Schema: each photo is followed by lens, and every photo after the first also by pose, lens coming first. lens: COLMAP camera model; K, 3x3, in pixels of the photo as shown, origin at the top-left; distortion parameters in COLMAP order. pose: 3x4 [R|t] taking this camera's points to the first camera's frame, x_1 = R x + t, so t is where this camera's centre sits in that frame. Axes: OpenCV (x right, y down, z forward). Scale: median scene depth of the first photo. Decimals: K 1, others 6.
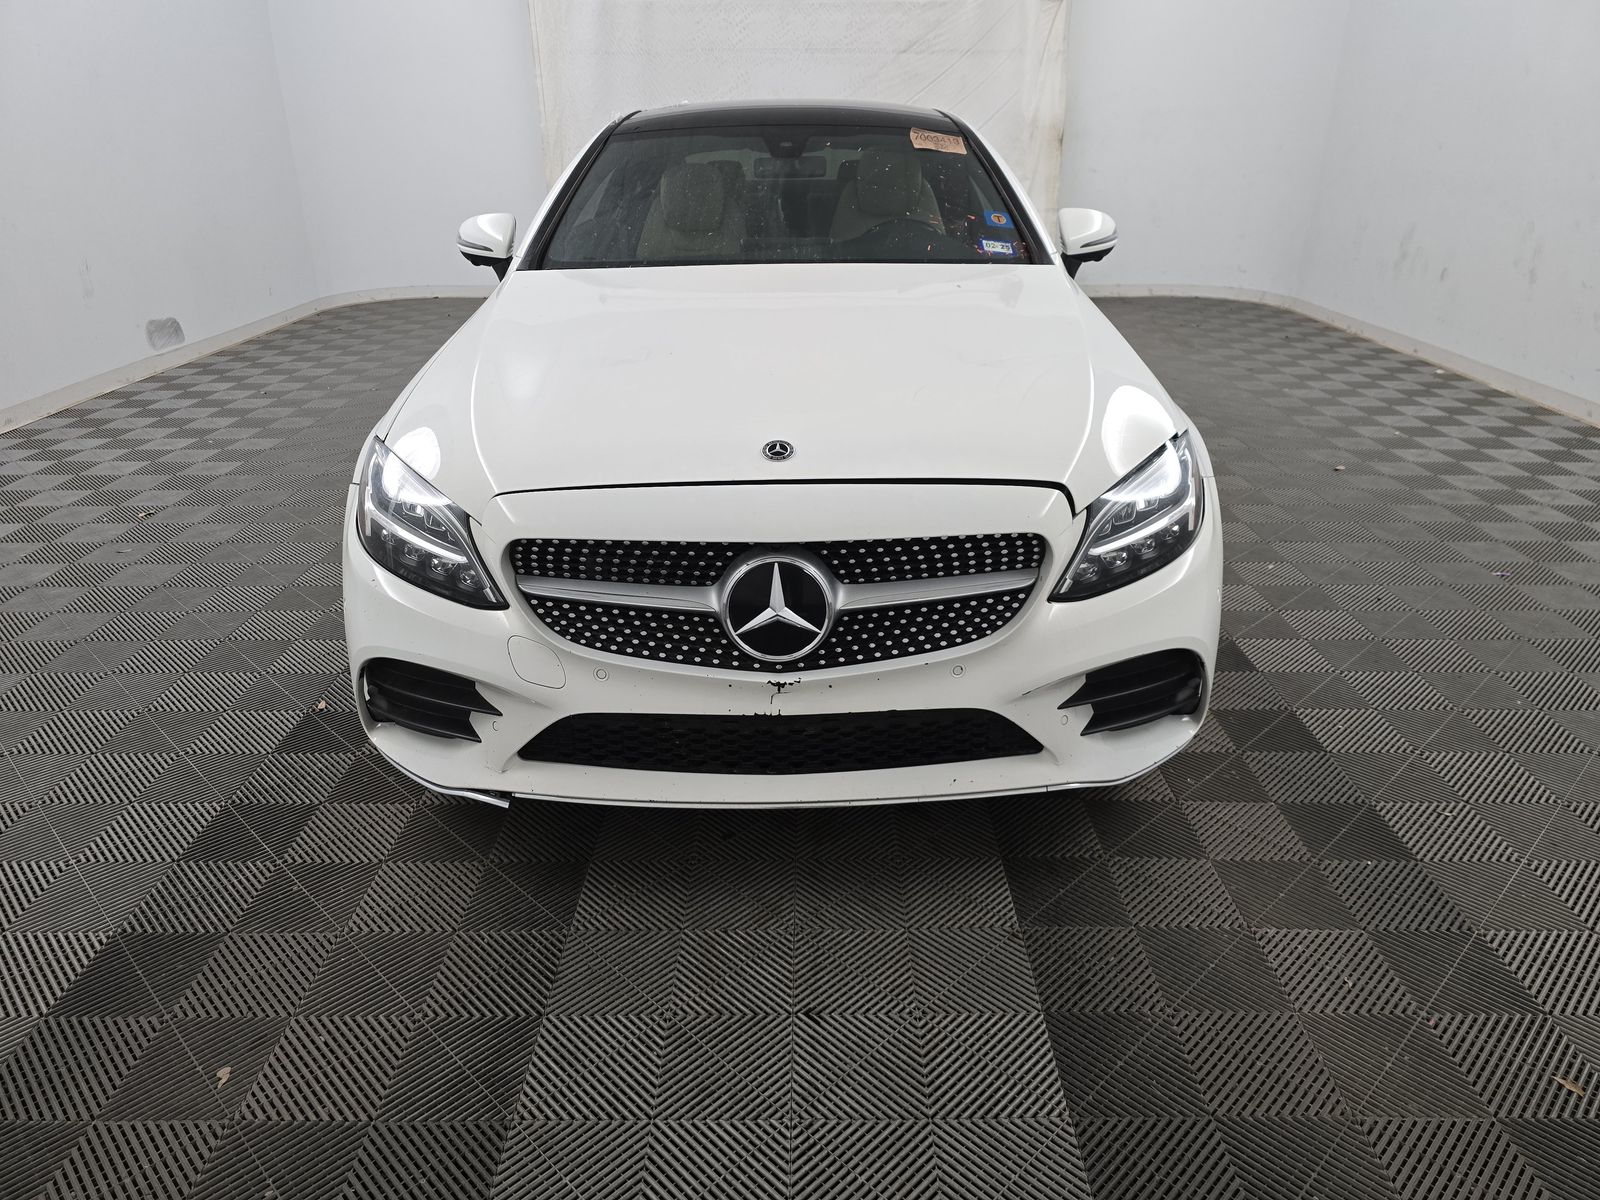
lens RADIAL K [[1088.8, 0, 800.3], [0, 1088.8, 608.7], [0, 0, 1]] dist [0.031496, -0.040986]
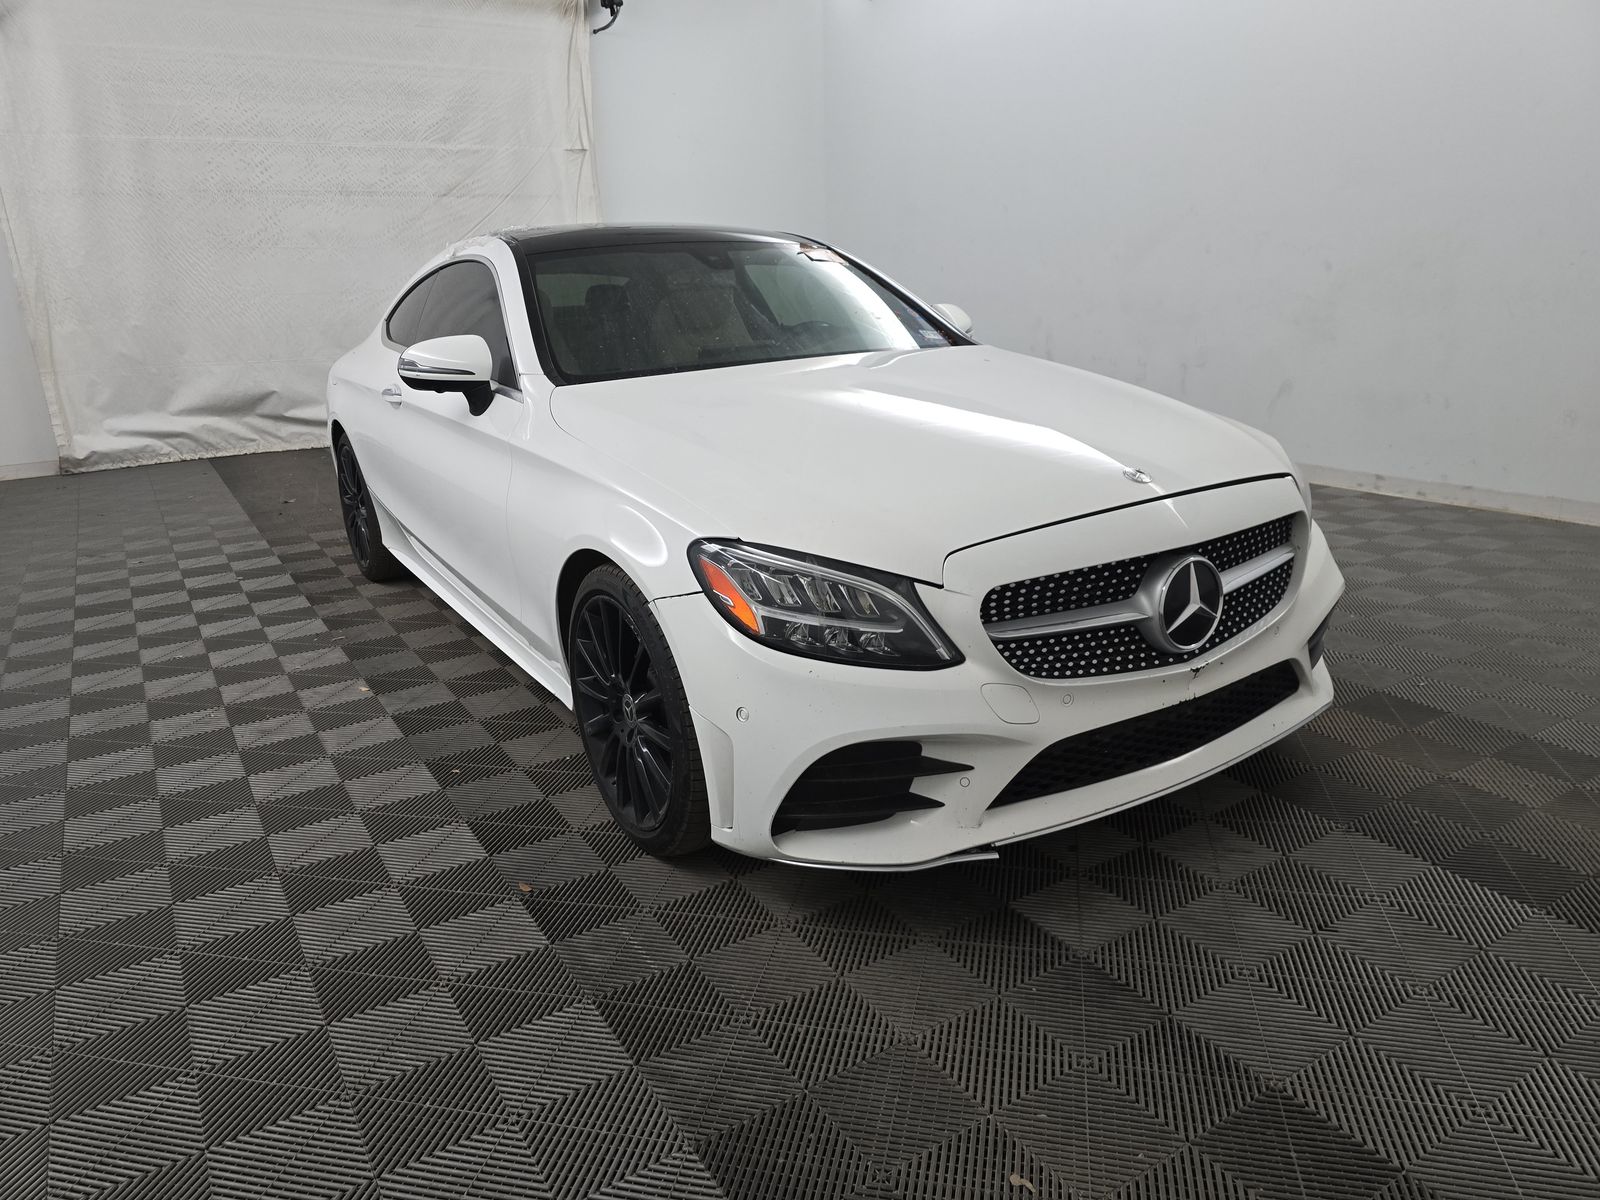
lens RADIAL K [[1088.8, 0, 800.3], [0, 1088.8, 608.7], [0, 0, 1]] dist [0.031496, -0.040986]
pose [[0.839655, -0.181664, 0.511838, -0.931226], [0.242925, 0.968498, -0.054767, -0.030720], [-0.485765, 0.170324, 0.857334, 0.194053]]
